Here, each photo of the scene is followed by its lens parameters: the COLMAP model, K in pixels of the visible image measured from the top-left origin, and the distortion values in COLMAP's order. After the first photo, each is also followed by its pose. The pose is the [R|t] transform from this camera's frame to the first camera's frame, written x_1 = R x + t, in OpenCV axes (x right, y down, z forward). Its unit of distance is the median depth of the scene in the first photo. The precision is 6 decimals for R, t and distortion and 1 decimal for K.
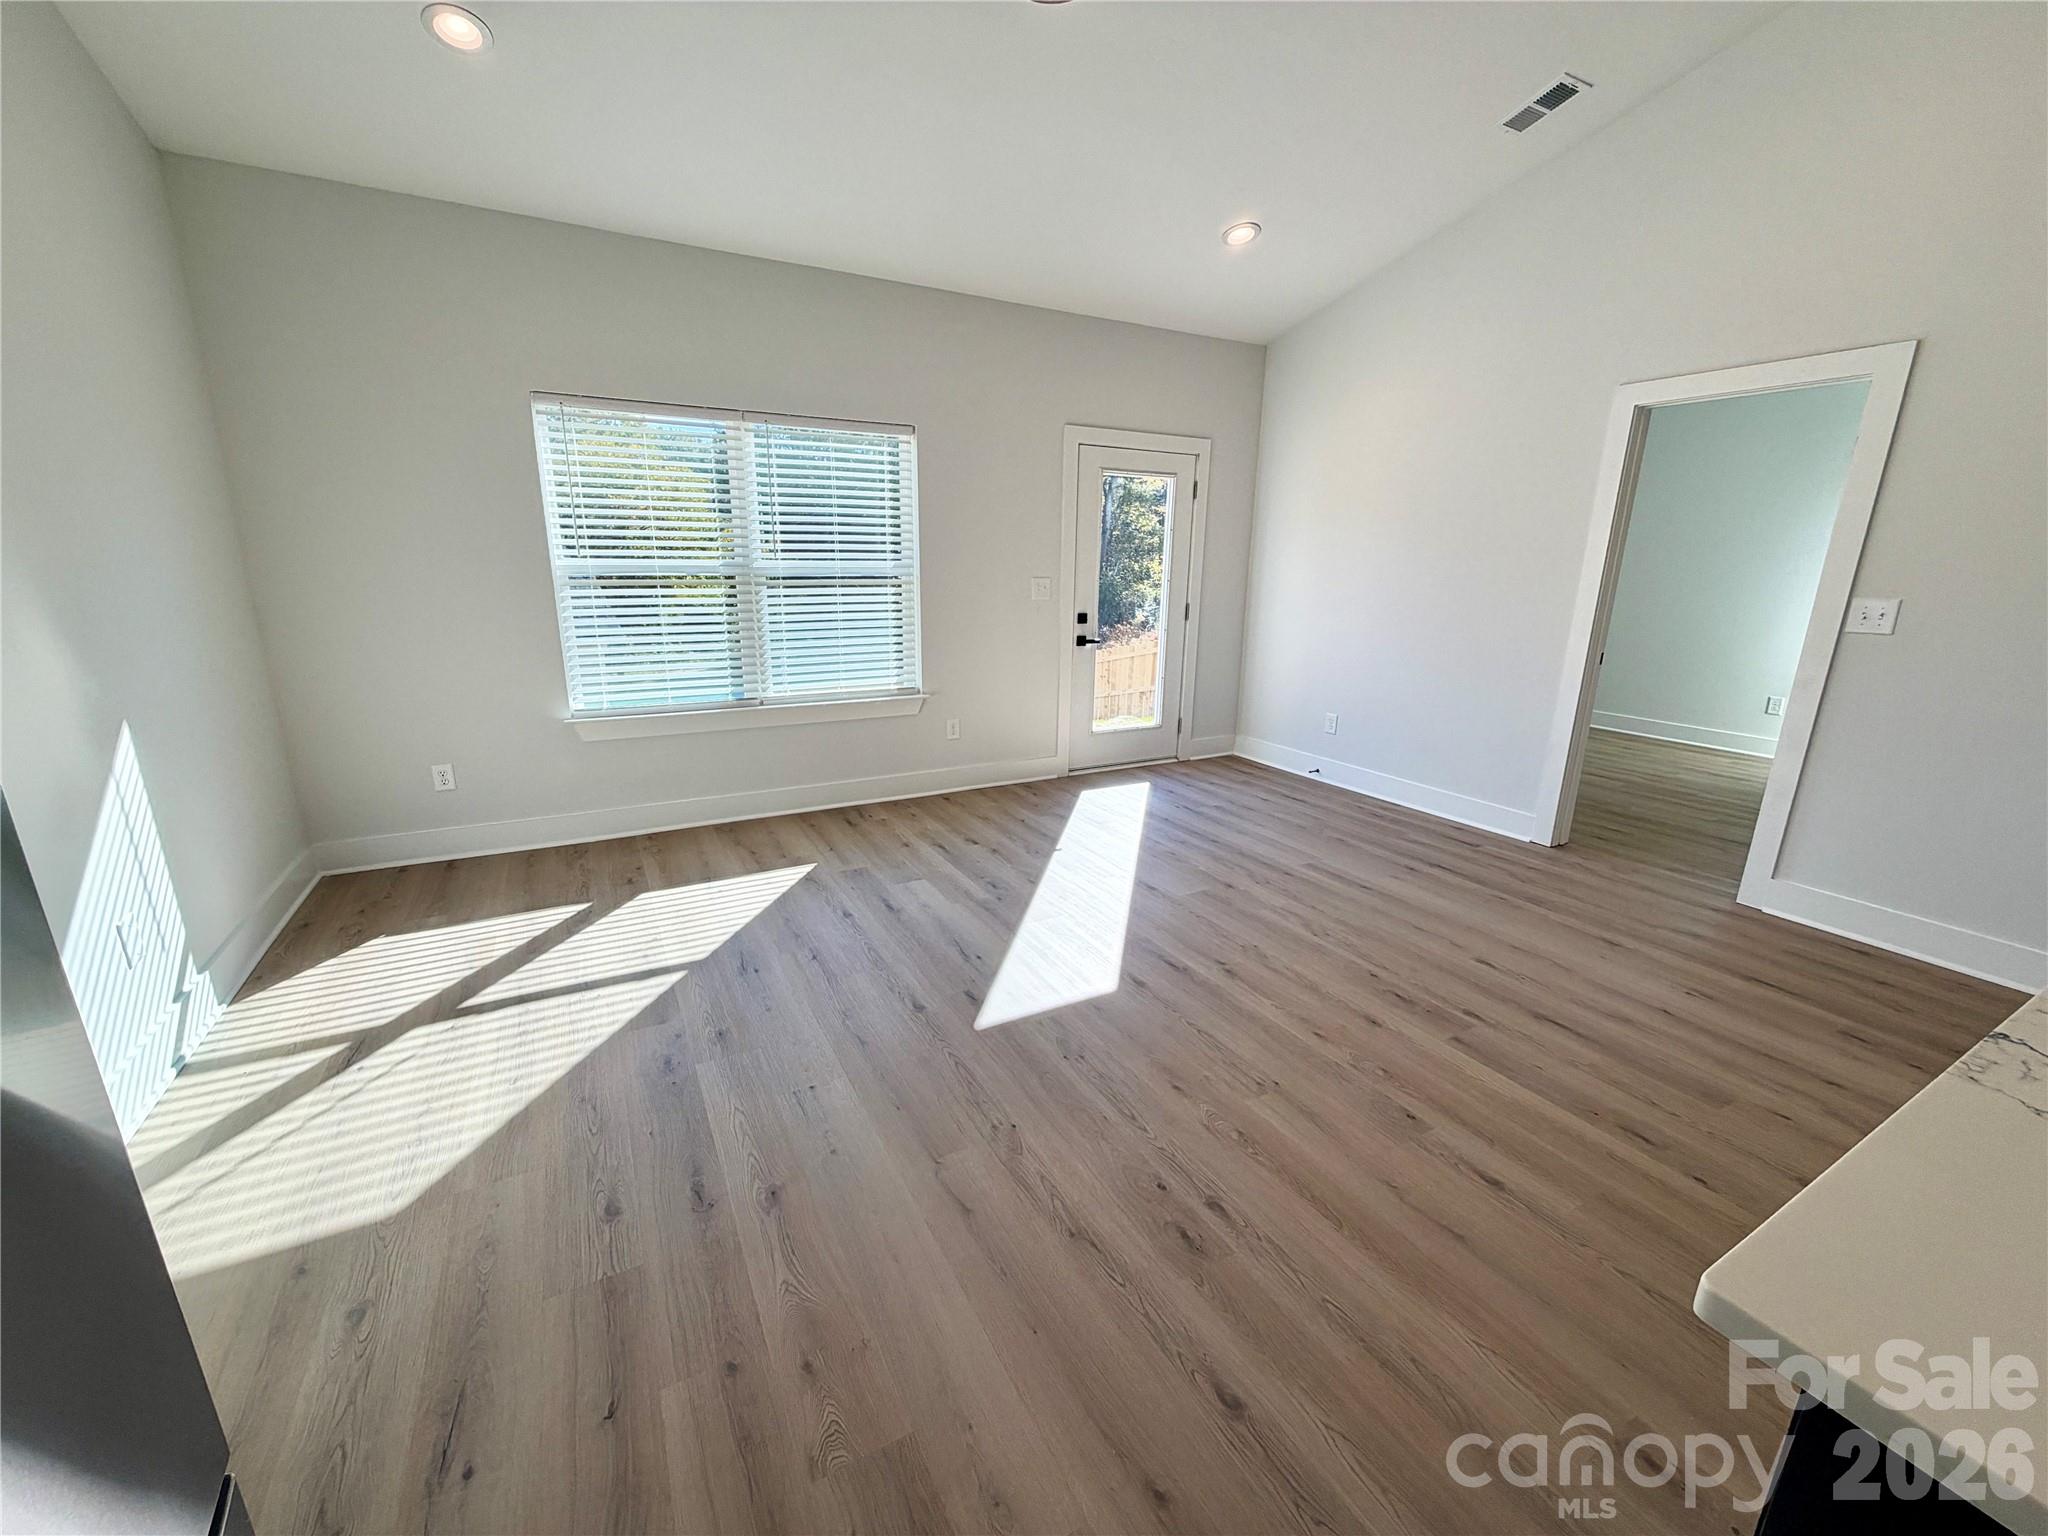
lens RADIAL K [[814.4, 0, 1018.5], [0, 814.4, 766.7], [0, 0, 1]] dist [-0.000611, 0.000303]
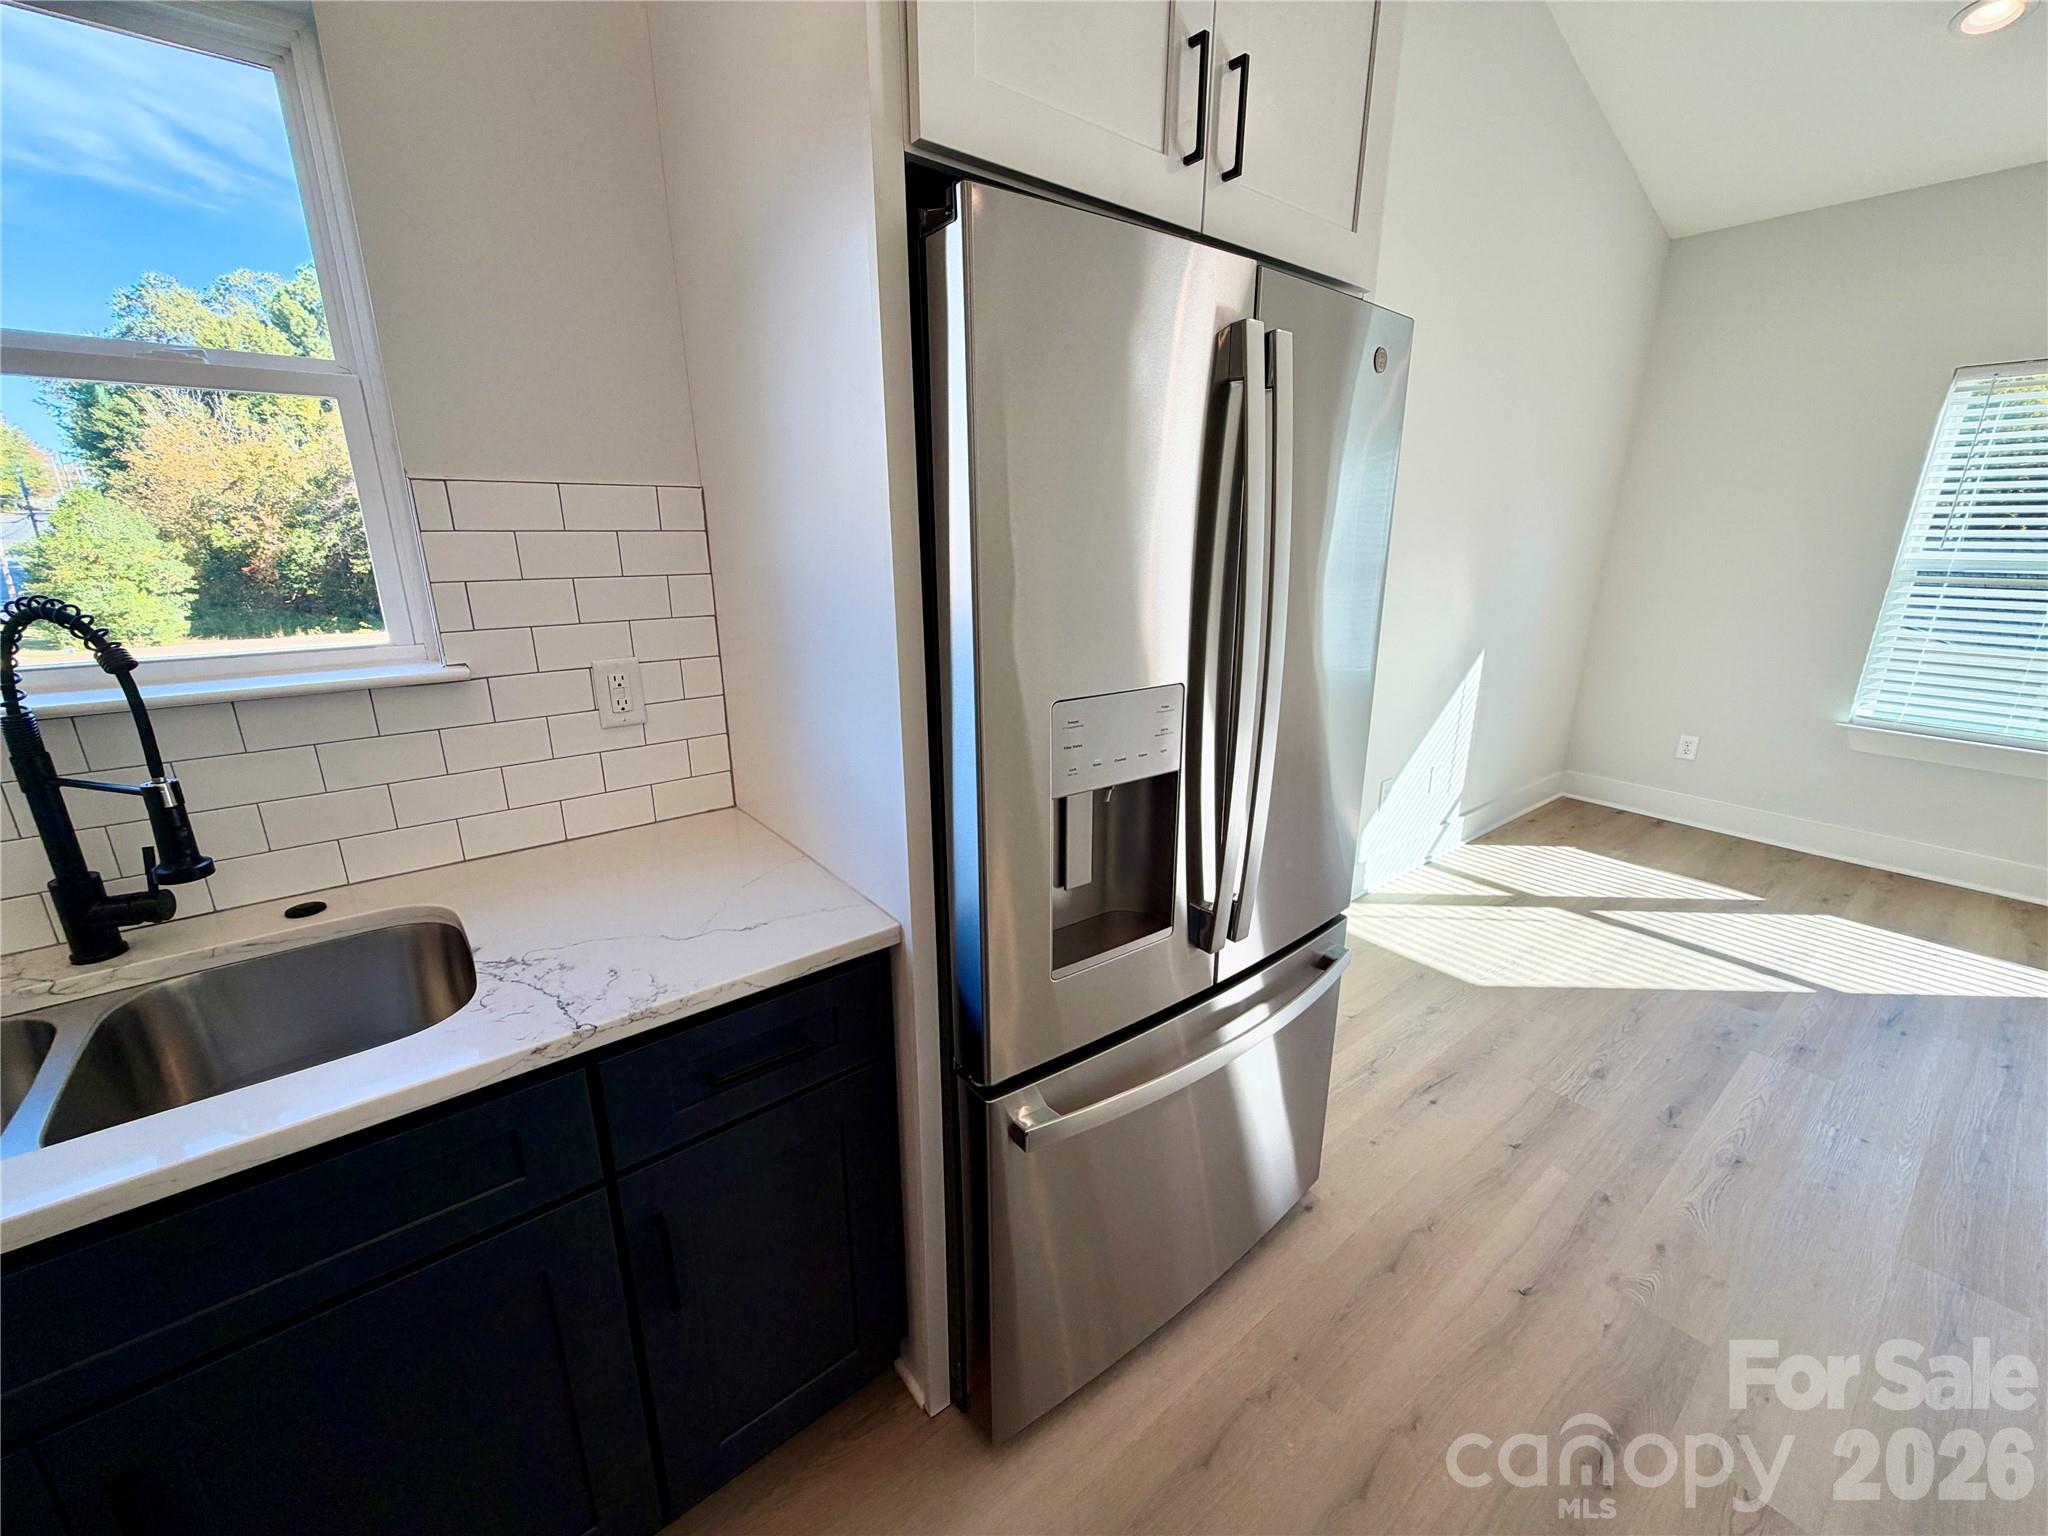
lens RADIAL K [[814.4, 0, 1021.3], [0, 814.4, 770.5], [0, 0, 1]] dist [-0.000611, 0.000303]
pose [[0.169691, 0.270634, -0.947609, 0.210546], [-0.251616, 0.941583, 0.223855, 0.024007], [0.952835, 0.200447, 0.227874, -0.117703]]
